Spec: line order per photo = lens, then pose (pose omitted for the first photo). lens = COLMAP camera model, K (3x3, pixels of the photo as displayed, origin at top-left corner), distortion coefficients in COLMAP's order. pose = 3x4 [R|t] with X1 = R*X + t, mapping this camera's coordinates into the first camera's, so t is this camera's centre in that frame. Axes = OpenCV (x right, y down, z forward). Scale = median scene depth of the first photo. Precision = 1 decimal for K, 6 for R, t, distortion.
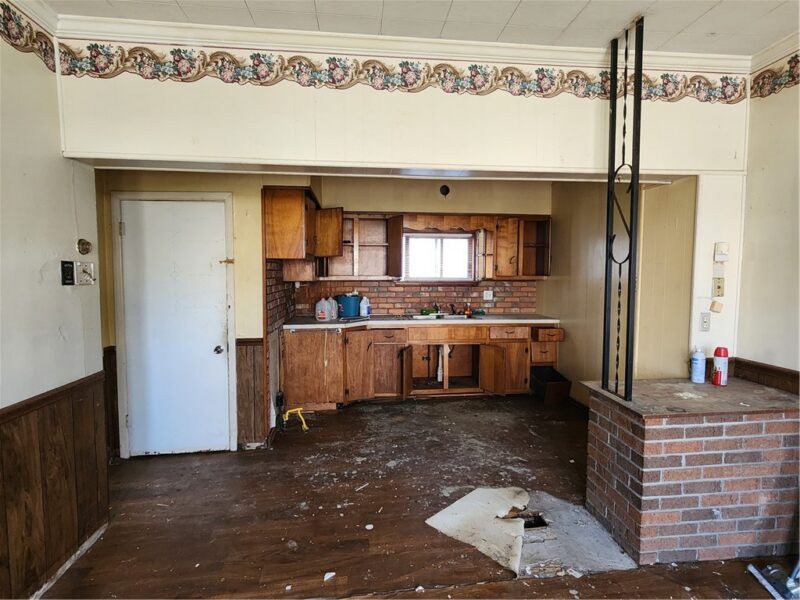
lens RADIAL K [[422.4, 0, 401.2], [0, 422.4, 297.4], [0, 0, 1]] dist [0.004002, 0.002327]
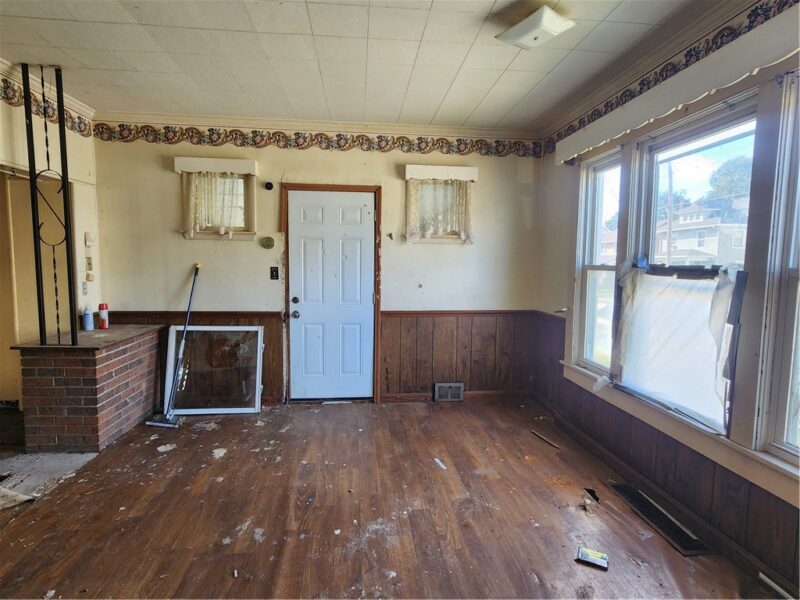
lens RADIAL K [[422.4, 0, 405.2], [0, 422.4, 293.6], [0, 0, 1]] dist [0.004002, 0.002327]
pose [[0.005447, -0.078155, 0.996926, -0.843471], [0.047664, 0.995828, 0.077809, 0.019832], [-0.998849, 0.047093, 0.009150, -0.099046]]
